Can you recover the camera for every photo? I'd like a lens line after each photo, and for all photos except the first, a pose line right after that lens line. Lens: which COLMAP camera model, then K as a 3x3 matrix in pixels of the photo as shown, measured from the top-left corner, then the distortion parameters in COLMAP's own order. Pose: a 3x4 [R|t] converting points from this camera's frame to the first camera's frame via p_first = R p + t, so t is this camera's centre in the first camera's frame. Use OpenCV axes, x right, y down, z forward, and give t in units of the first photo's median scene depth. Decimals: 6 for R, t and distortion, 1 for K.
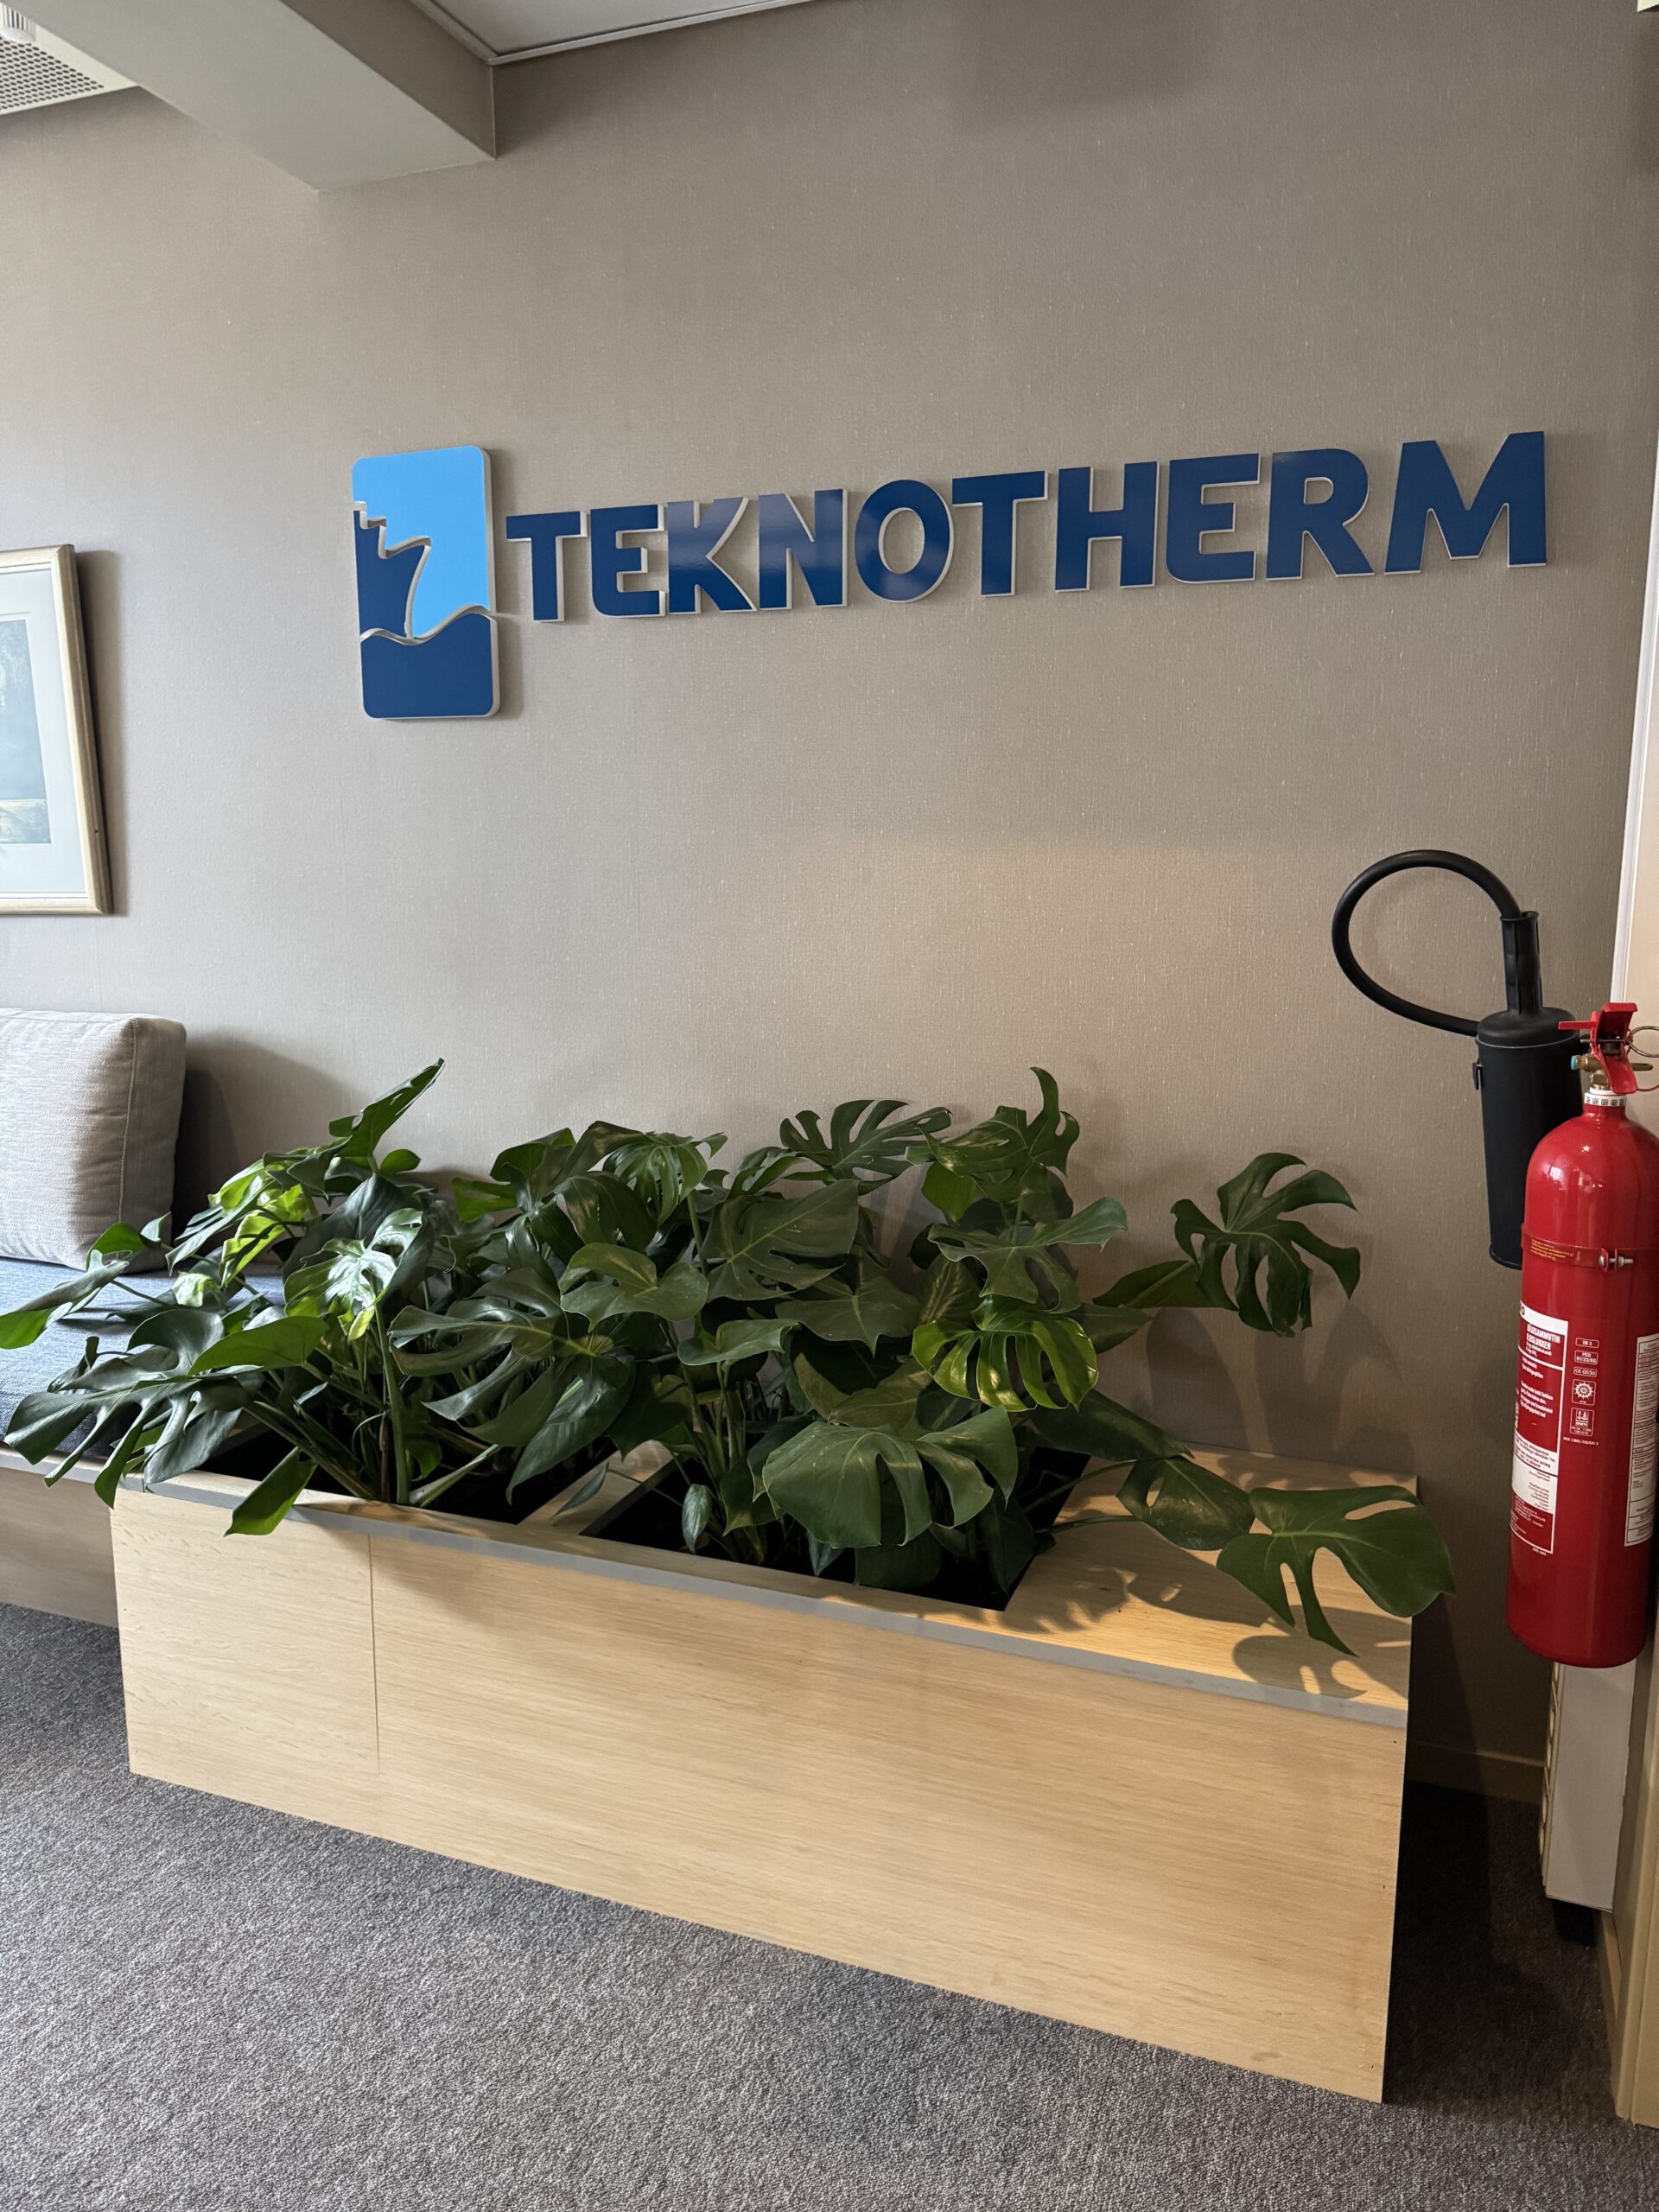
lens RADIAL K [[1579.1, 0, 829.5], [0, 1579.1, 1106.0], [0, 0, 1]] dist [0.005711, -0.003805]
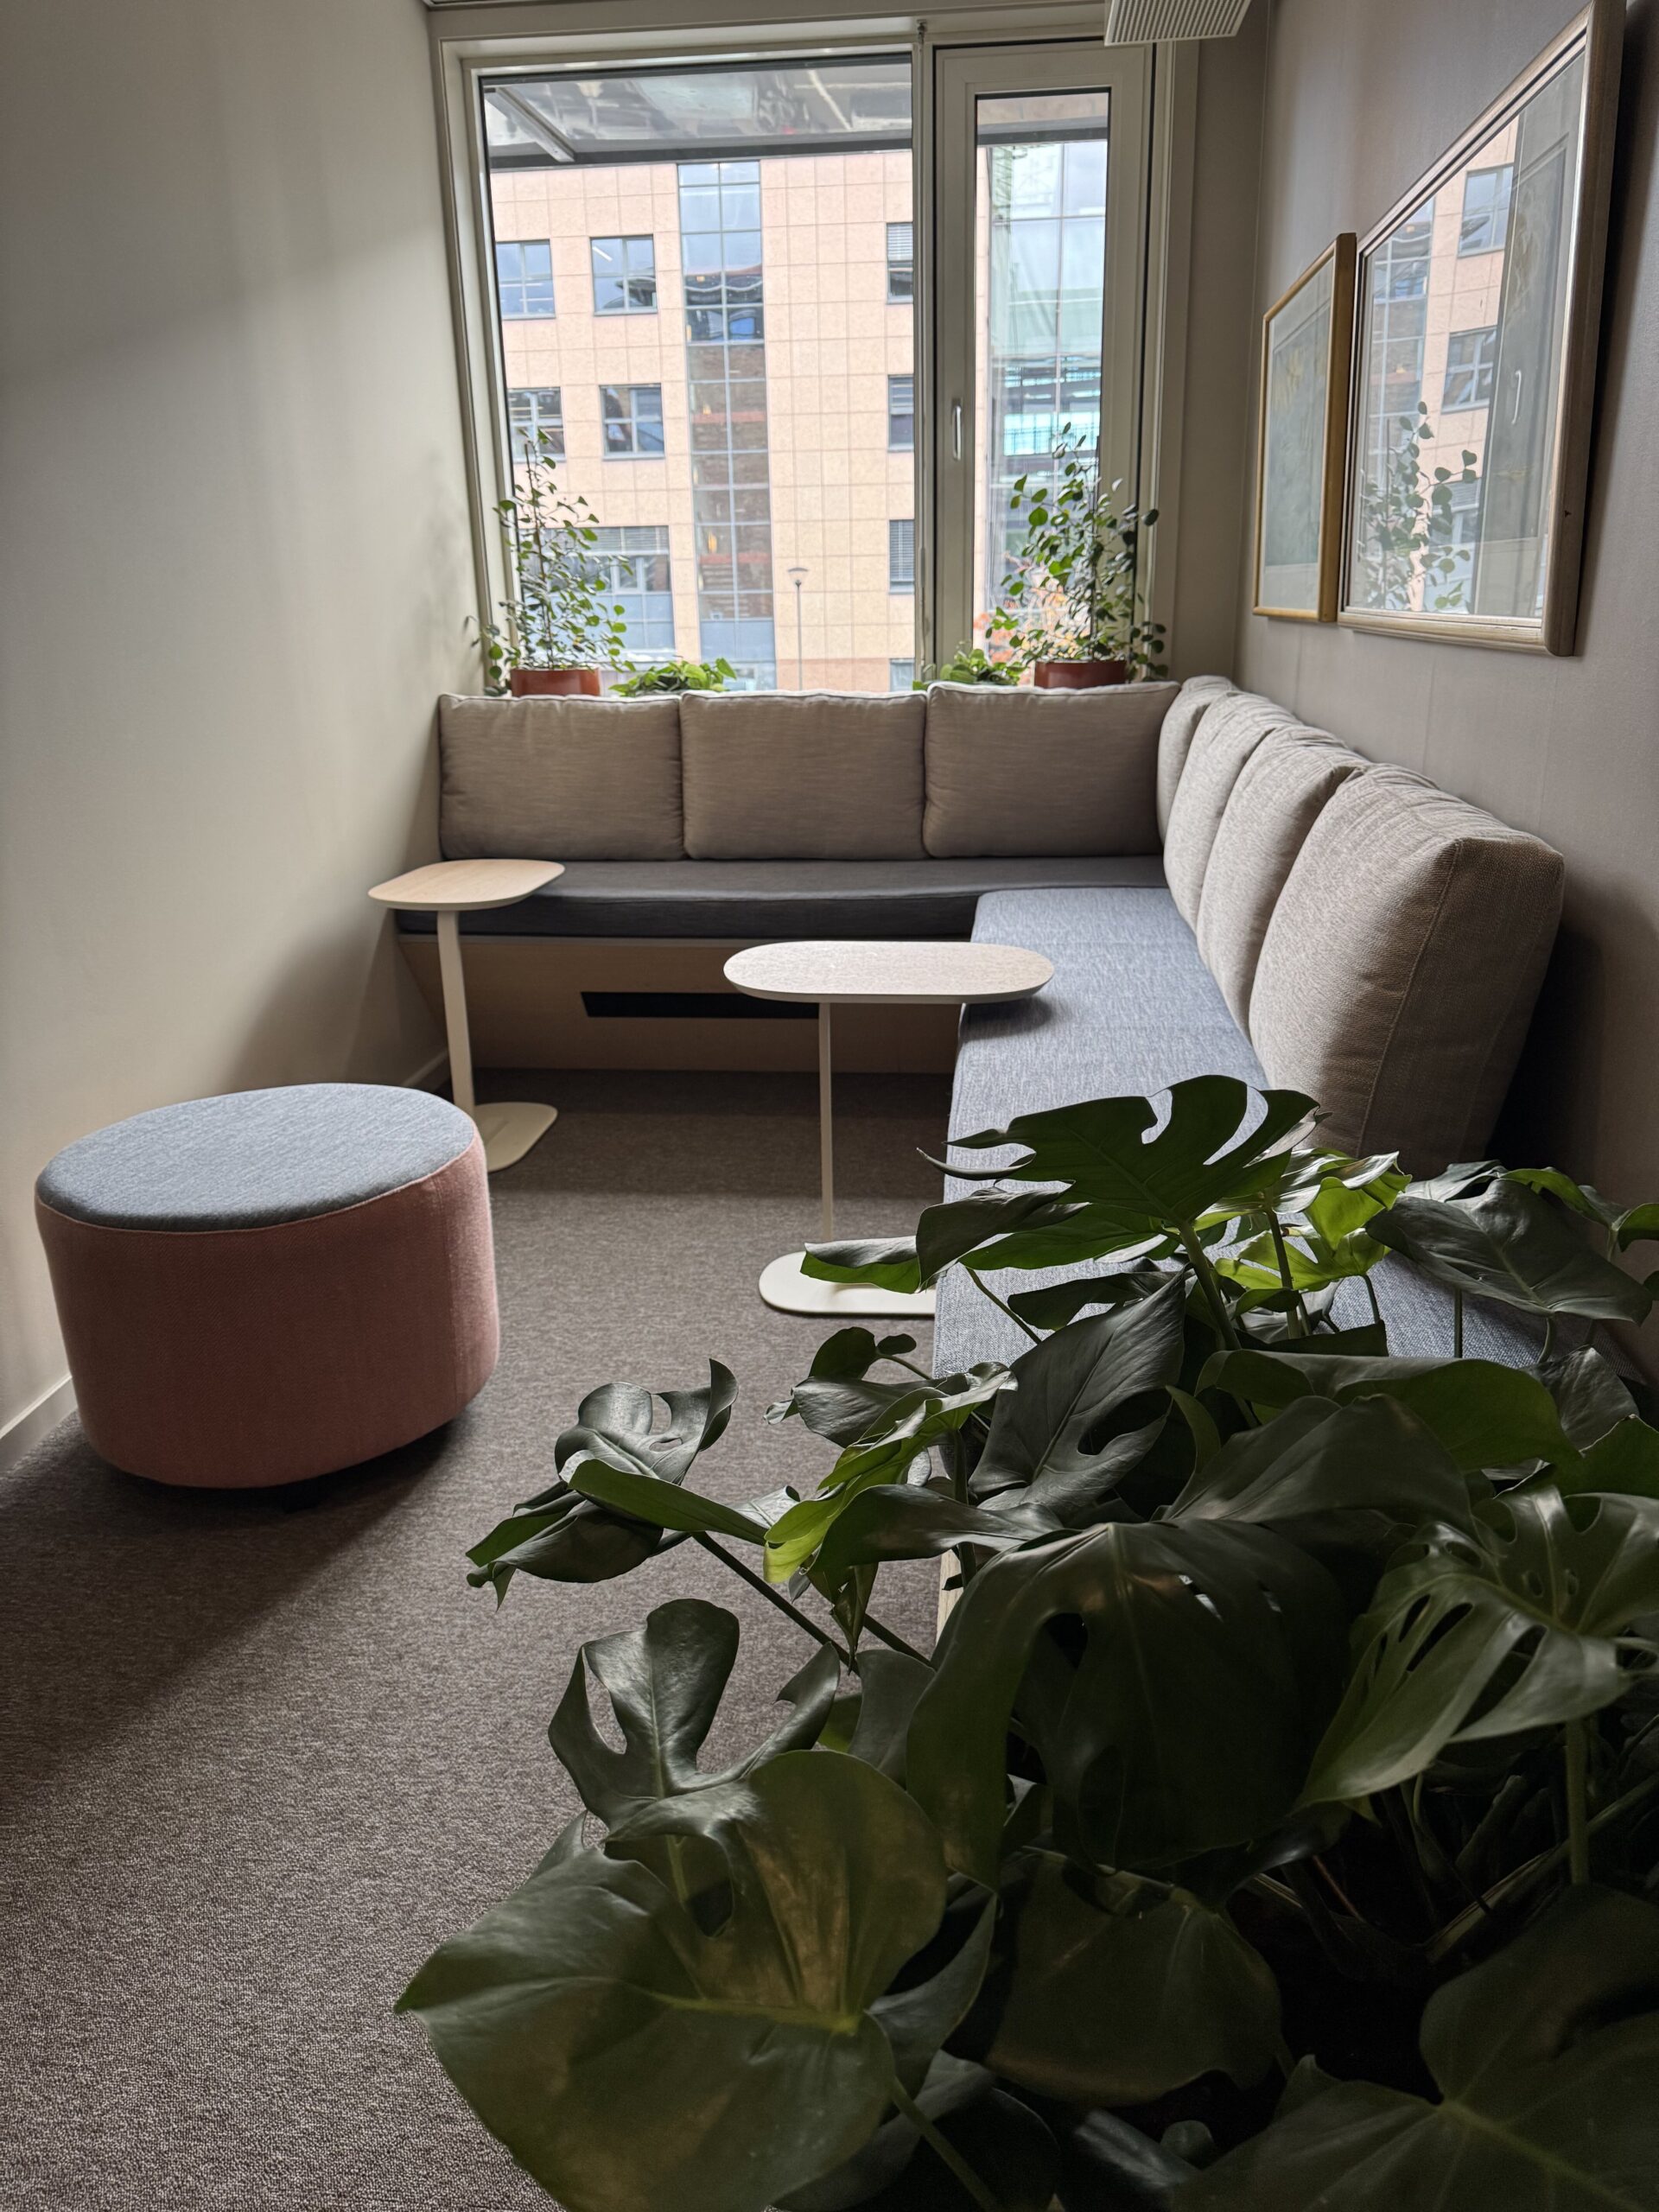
lens RADIAL K [[1568.3, 0, 832.1], [0, 1568.3, 1093.7], [0, 0, 1]] dist [0.139643, -0.314710]
pose [[0.252923, 0.297542, -0.920597, 0.108879], [-0.127439, 0.953490, 0.273161, -0.126454], [0.959056, 0.048231, 0.279078, 0.788846]]
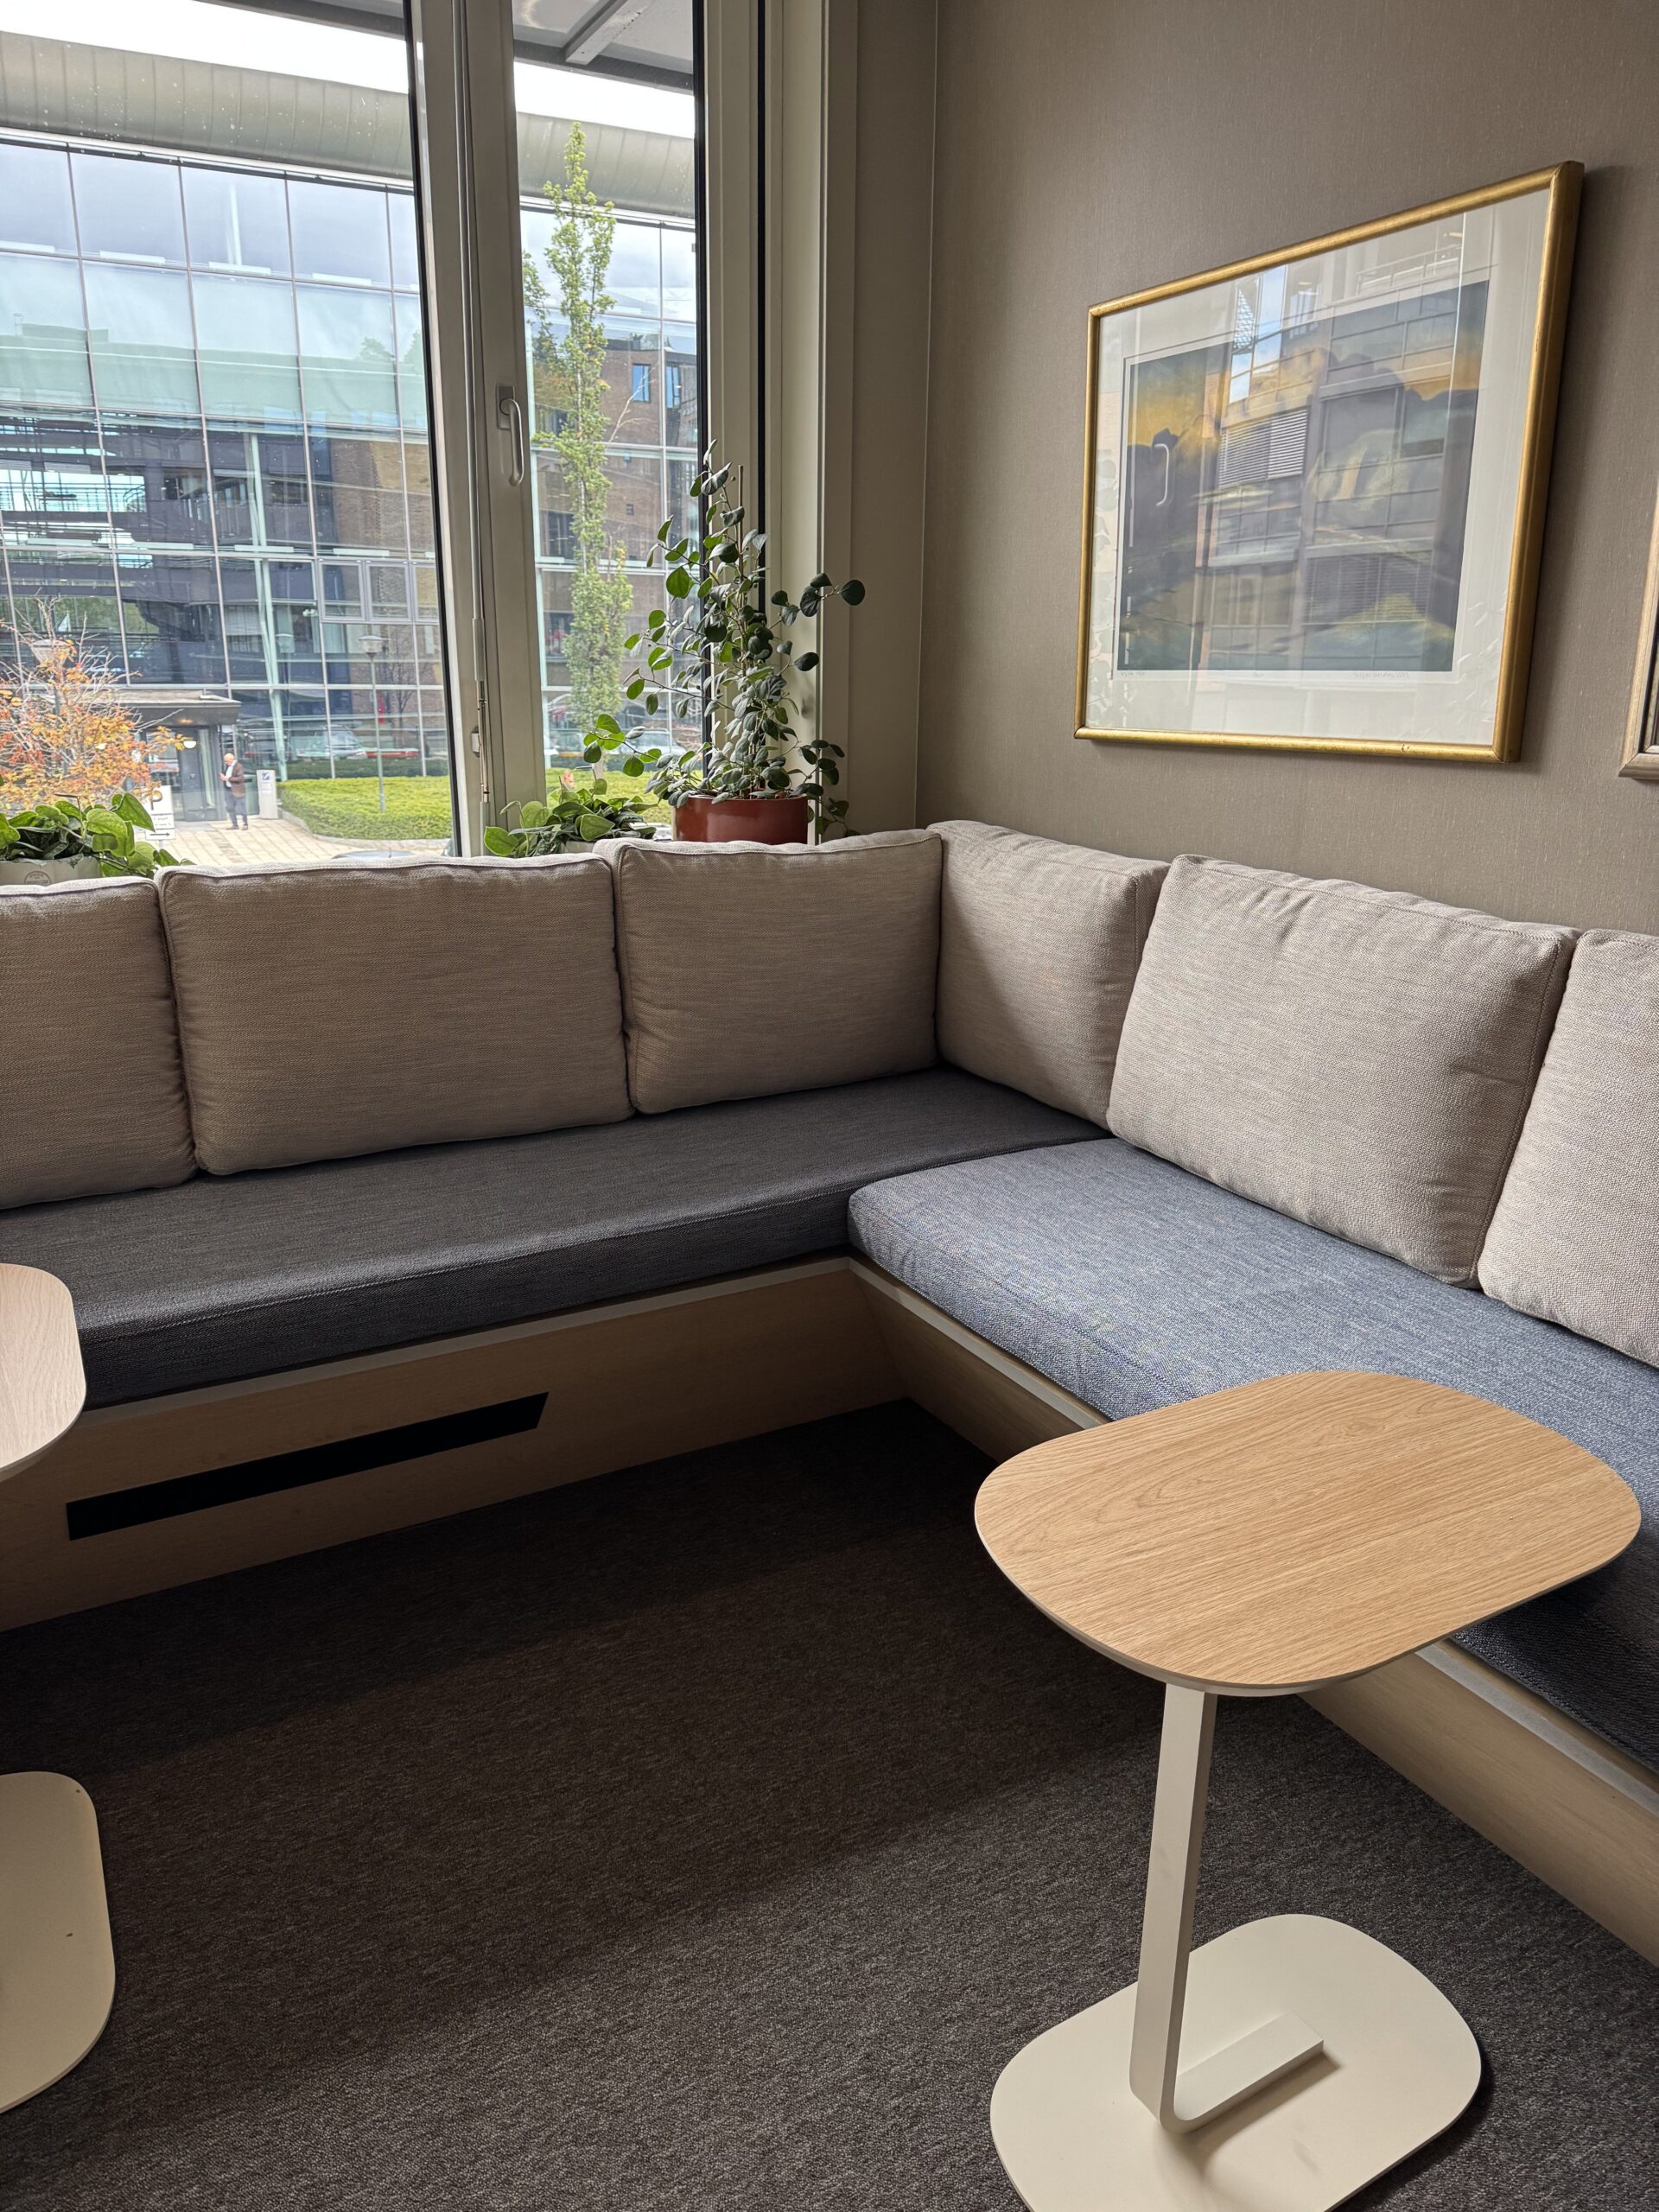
lens RADIAL K [[1568.0, 0, 799.3], [0, 1568.0, 1102.3], [0, 0, 1]] dist [0.084189, -0.140561]
pose [[0.760621, 0.187037, -0.621670, -0.926162], [-0.108643, 0.980767, 0.162149, -0.106073], [0.640041, -0.055794, 0.766312, 0.598077]]
